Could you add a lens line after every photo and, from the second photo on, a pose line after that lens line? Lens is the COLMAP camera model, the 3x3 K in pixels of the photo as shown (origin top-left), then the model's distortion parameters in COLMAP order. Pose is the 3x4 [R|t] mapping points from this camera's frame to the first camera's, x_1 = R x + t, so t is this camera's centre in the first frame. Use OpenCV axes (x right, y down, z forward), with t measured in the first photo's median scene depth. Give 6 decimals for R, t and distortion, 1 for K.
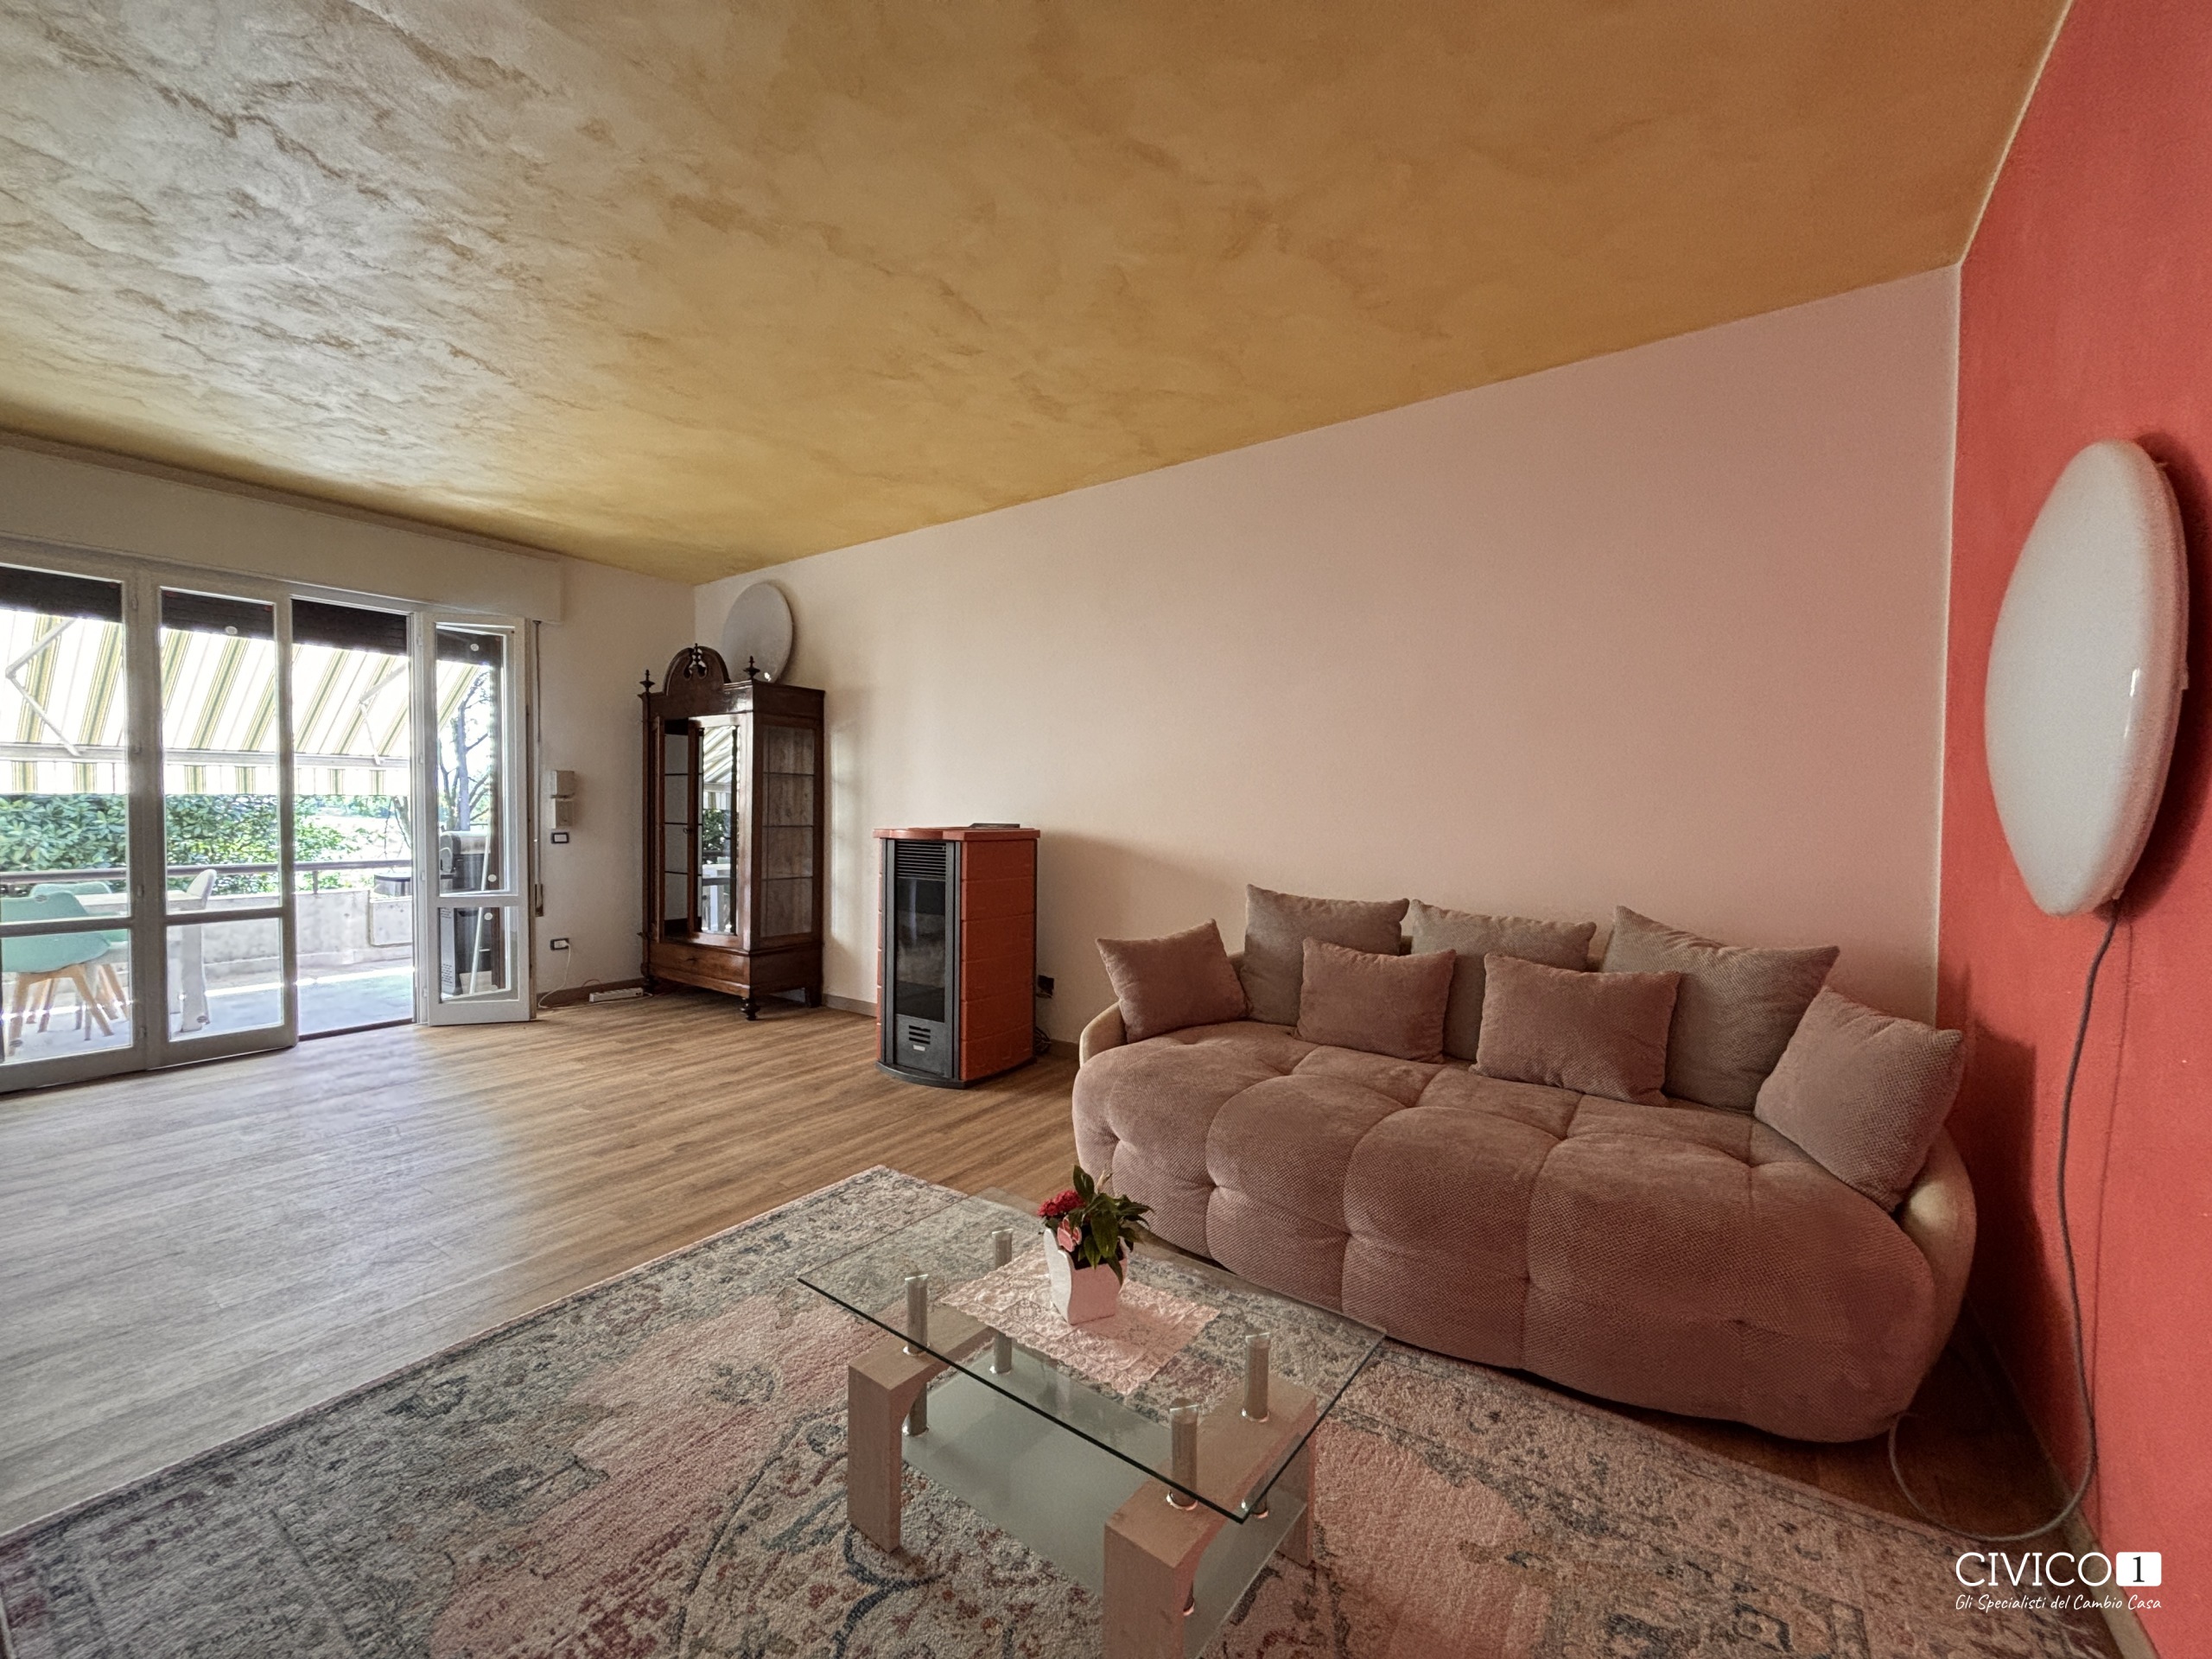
lens RADIAL K [[890.6, 0, 1099.9], [0, 890.6, 828.3], [0, 0, 1]] dist [0.000421, -0.000117]
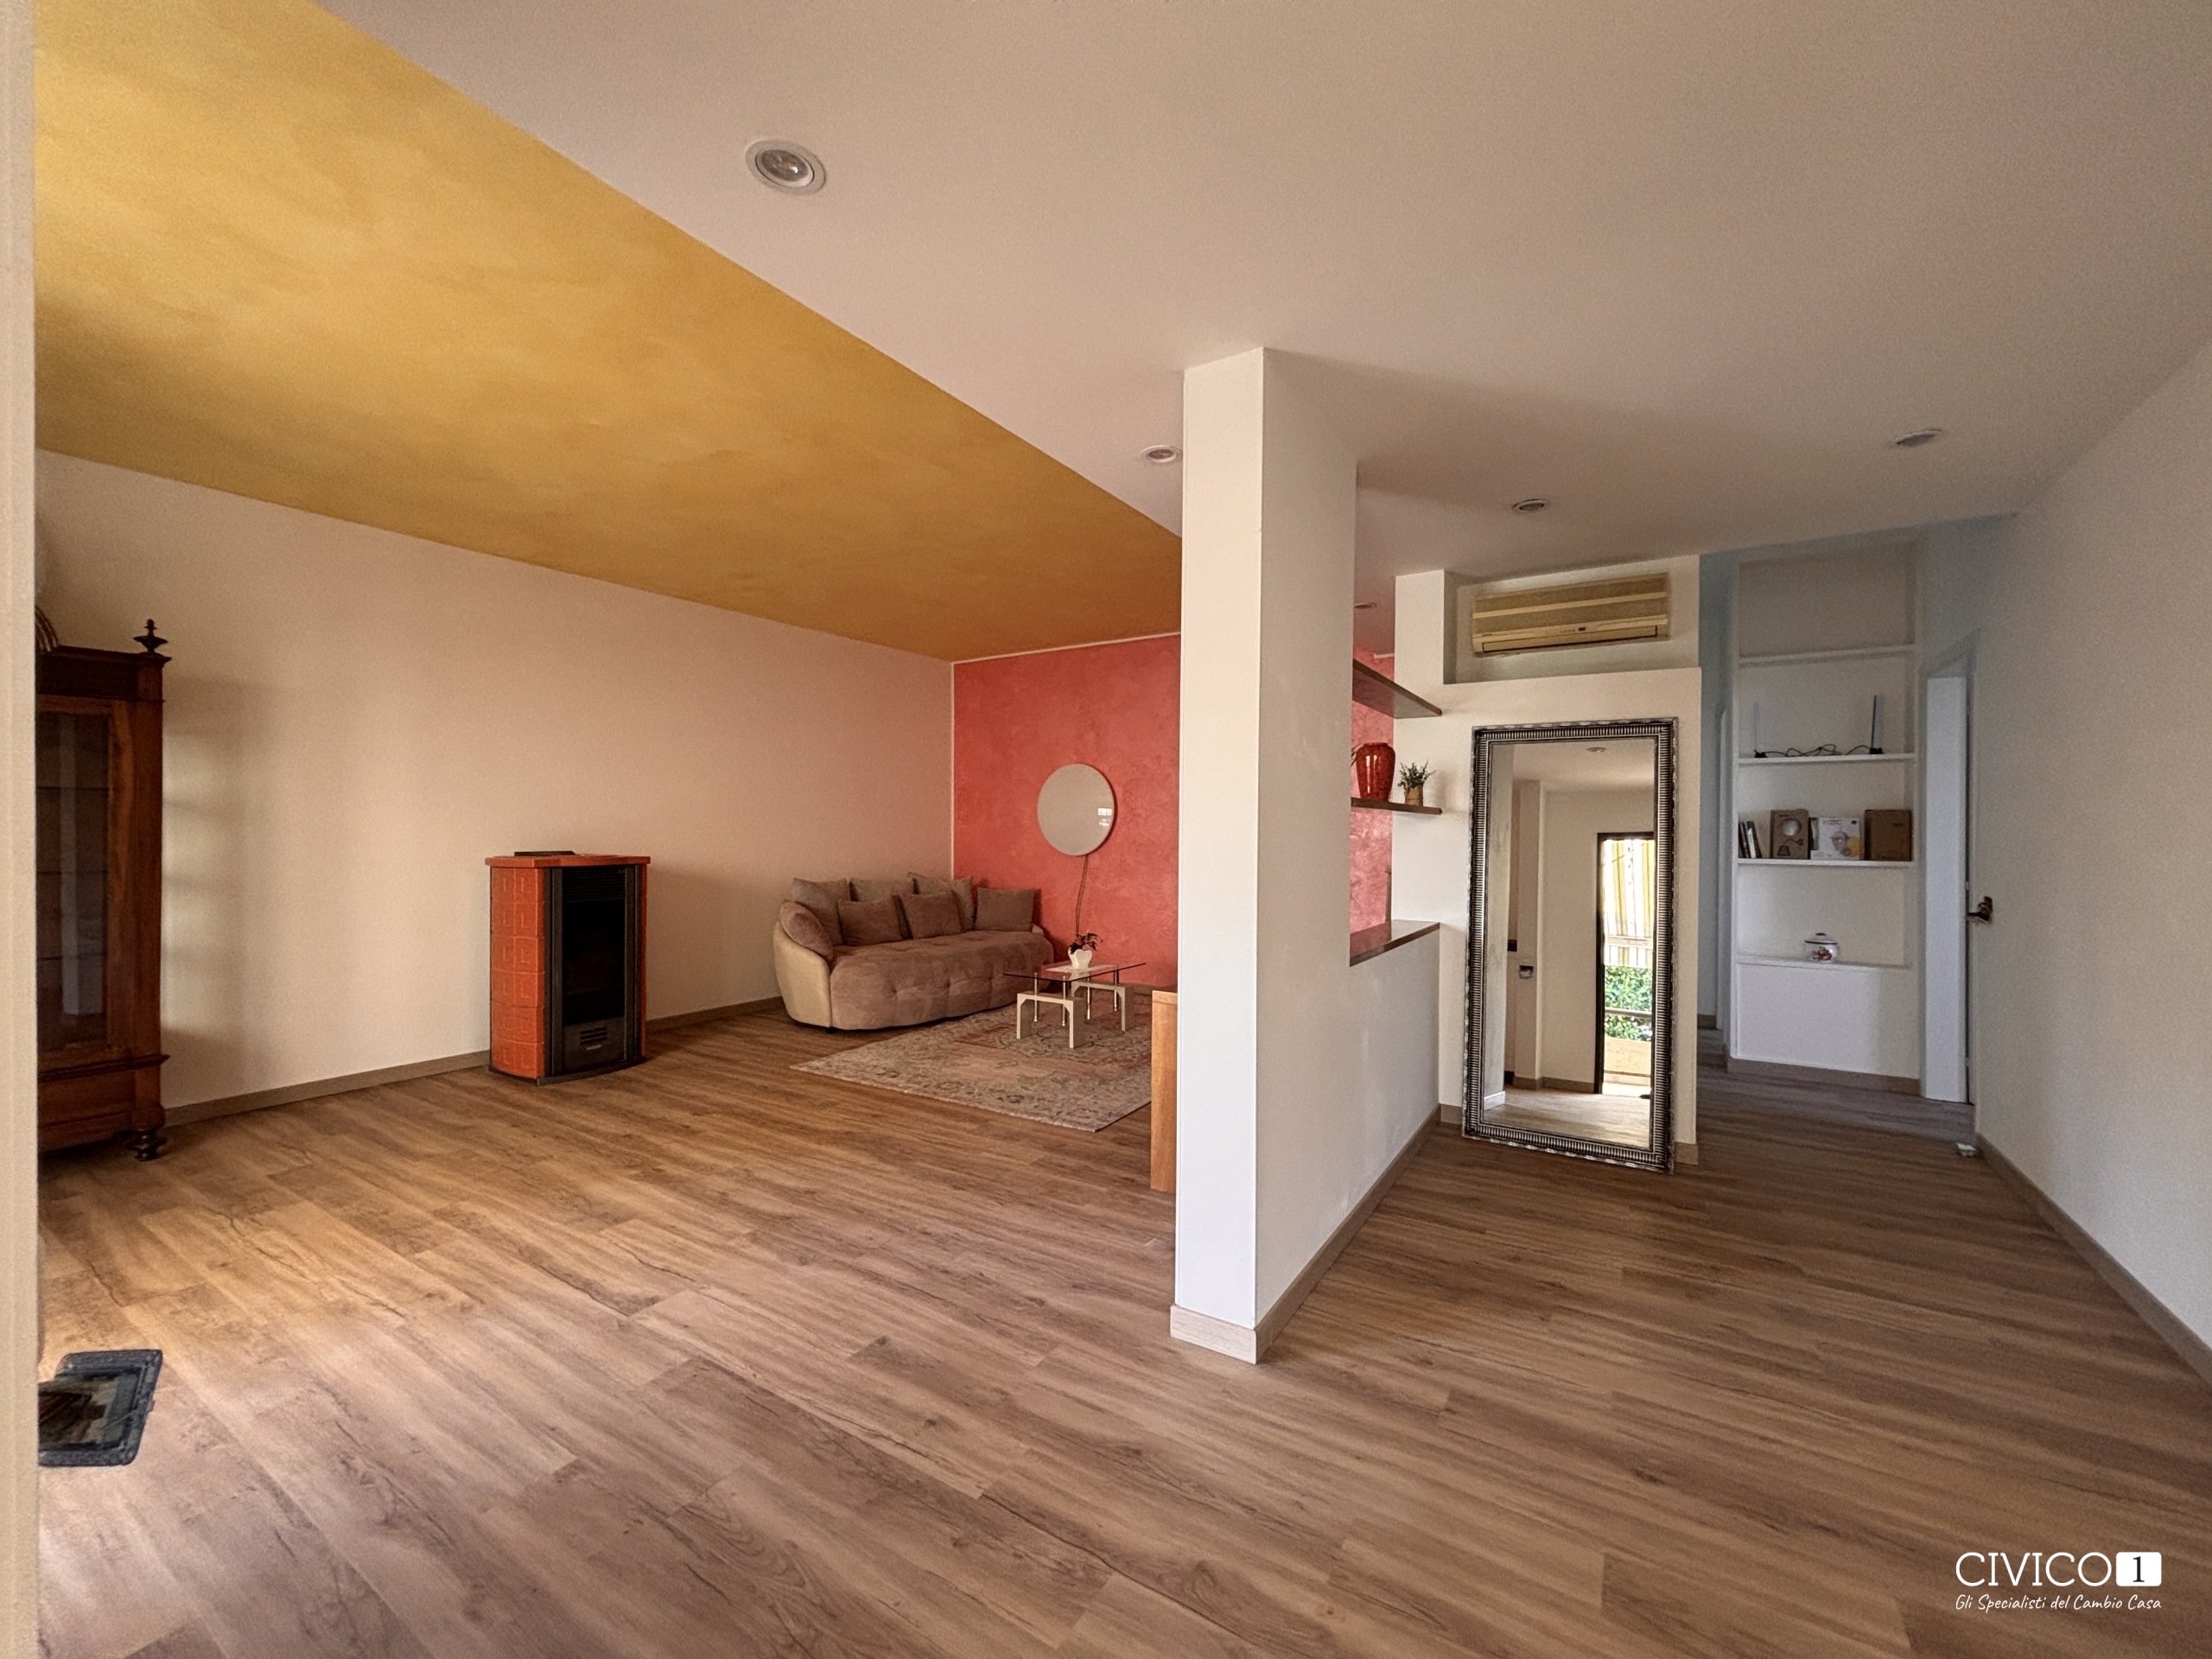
lens RADIAL K [[890.6, 0, 1099.9], [0, 890.6, 828.3], [0, 0, 1]] dist [0.000421, -0.000117]
pose [[-0.045717, -0.008919, 0.998915, -1.573984], [0.019586, 0.999760, 0.009823, -0.038770], [-0.998762, 0.020014, -0.045531, 0.445860]]
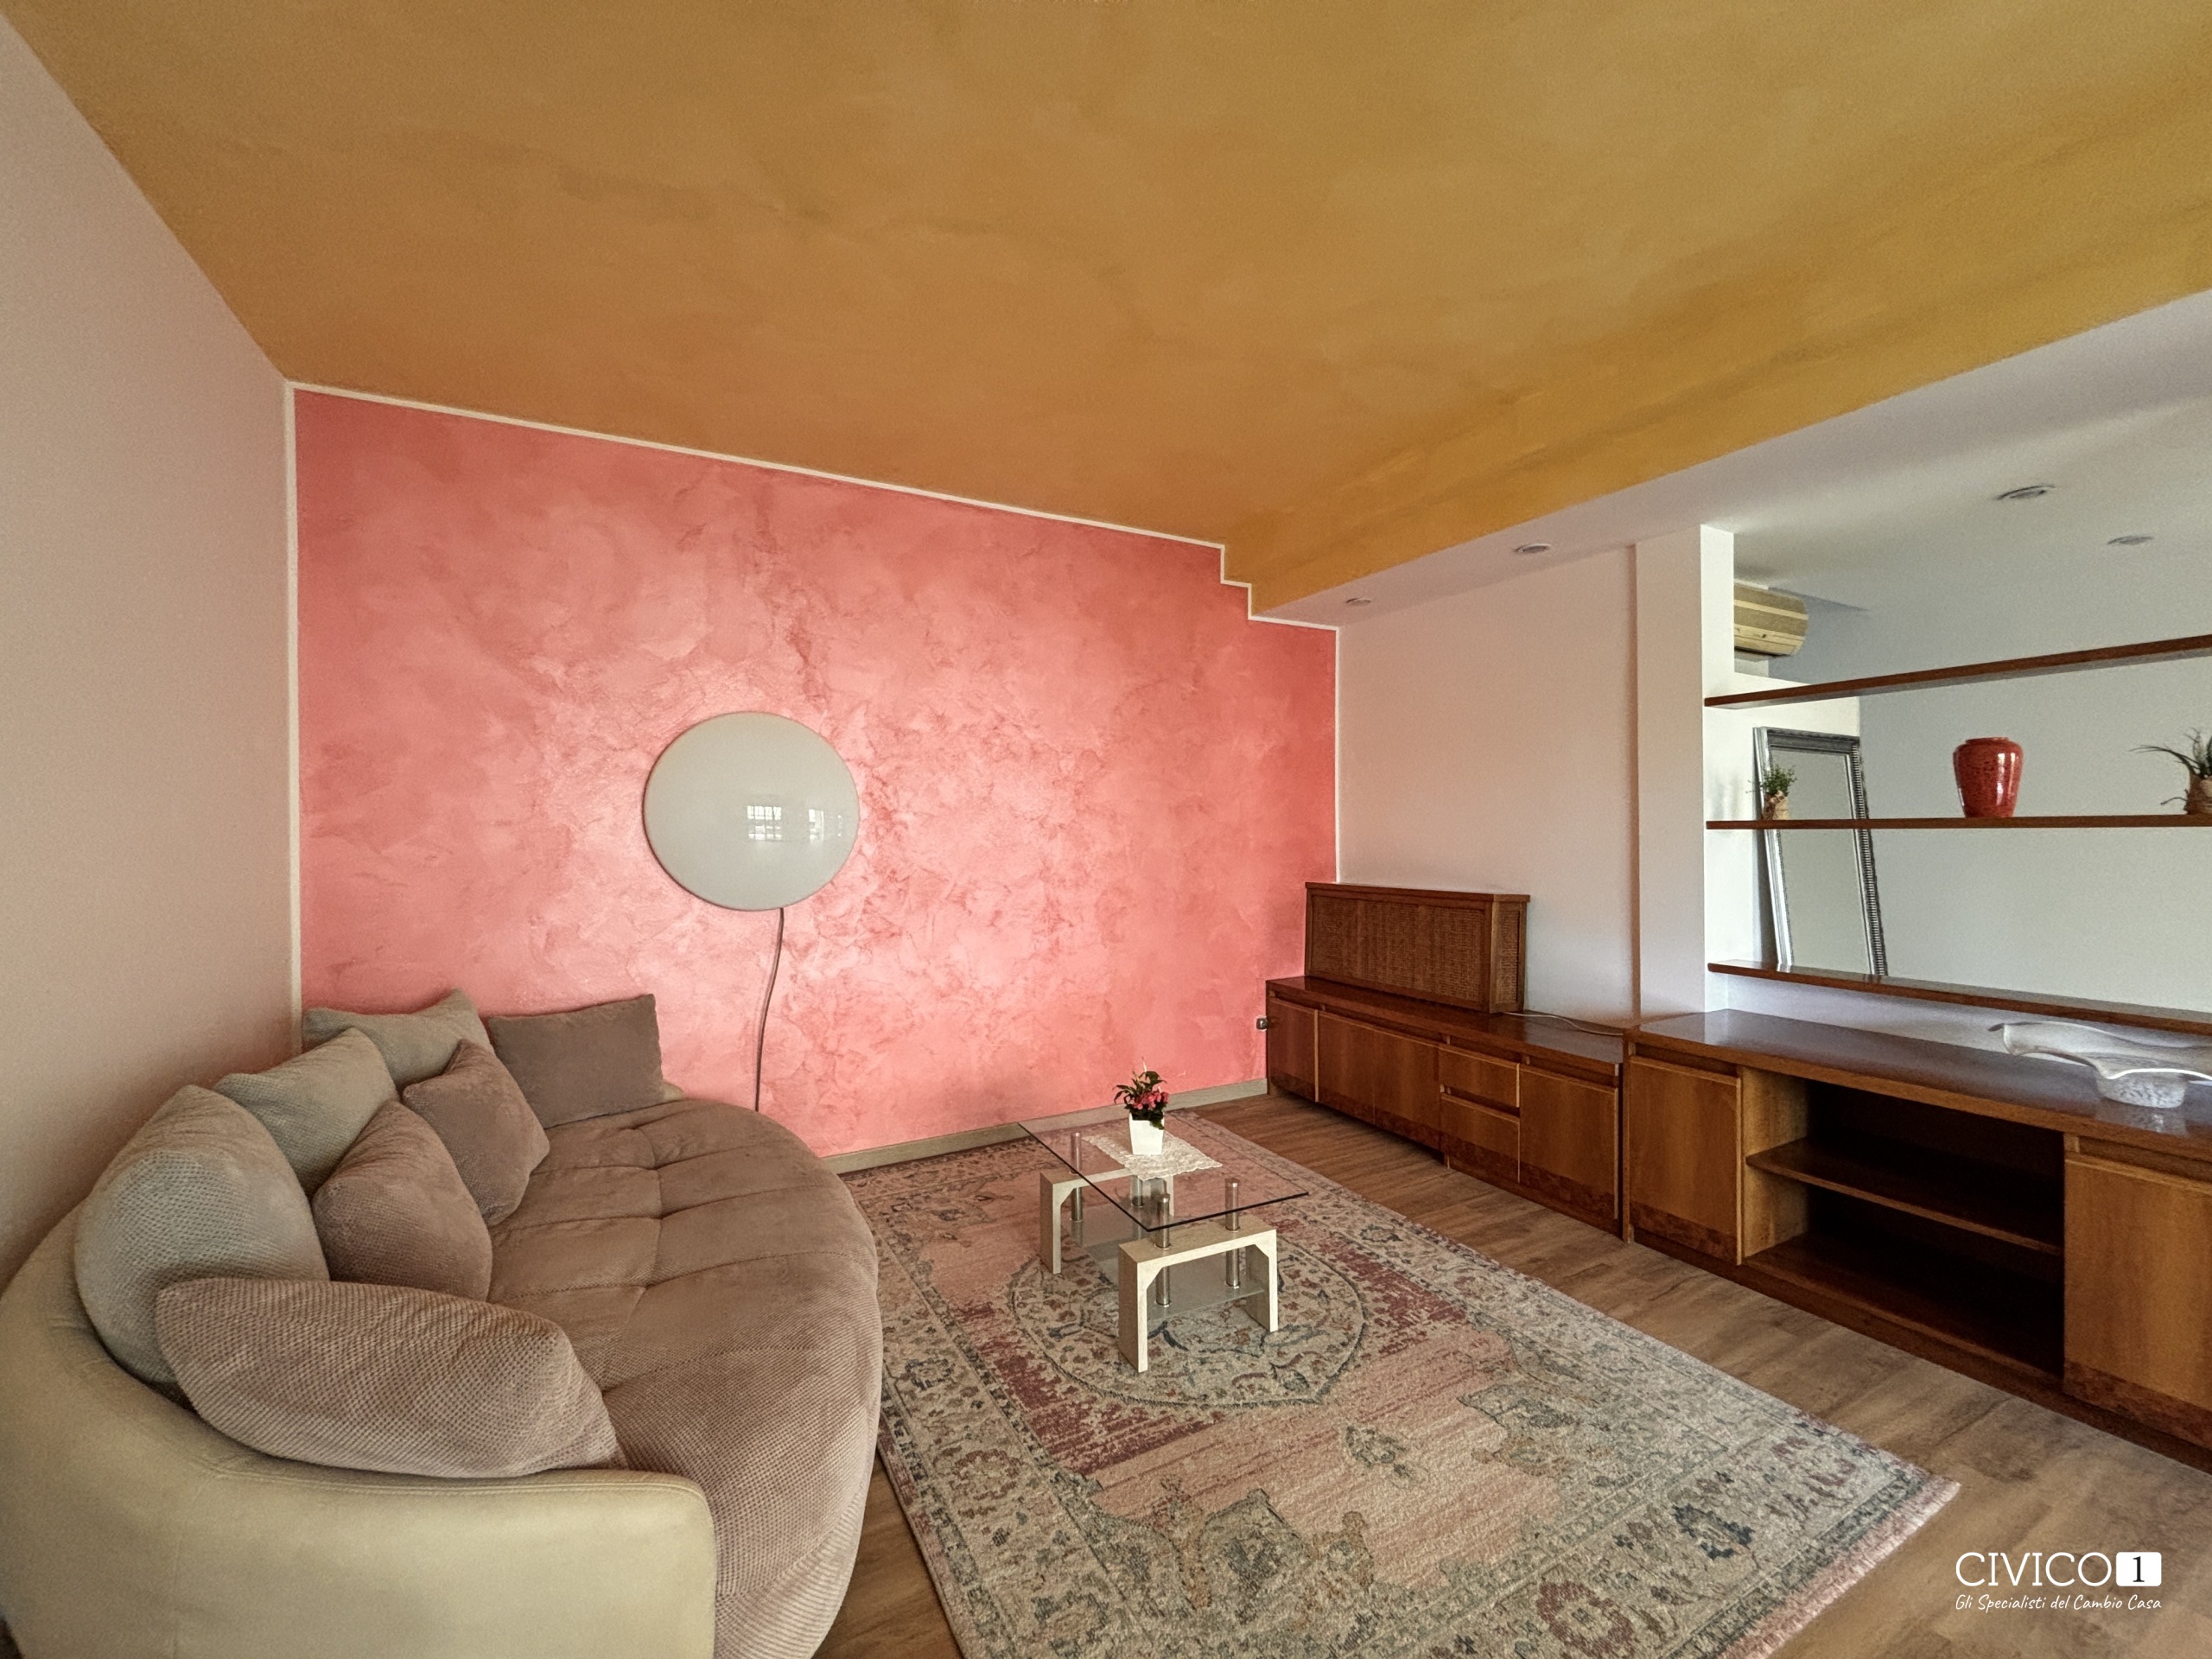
lens RADIAL K [[890.6, 0, 1099.9], [0, 890.6, 828.3], [0, 0, 1]] dist [0.000421, -0.000117]
pose [[-0.890024, -0.004512, 0.455891, -0.309694], [0.007986, 0.999643, 0.025485, -0.066351], [-0.455843, 0.026323, -0.889671, 1.087435]]
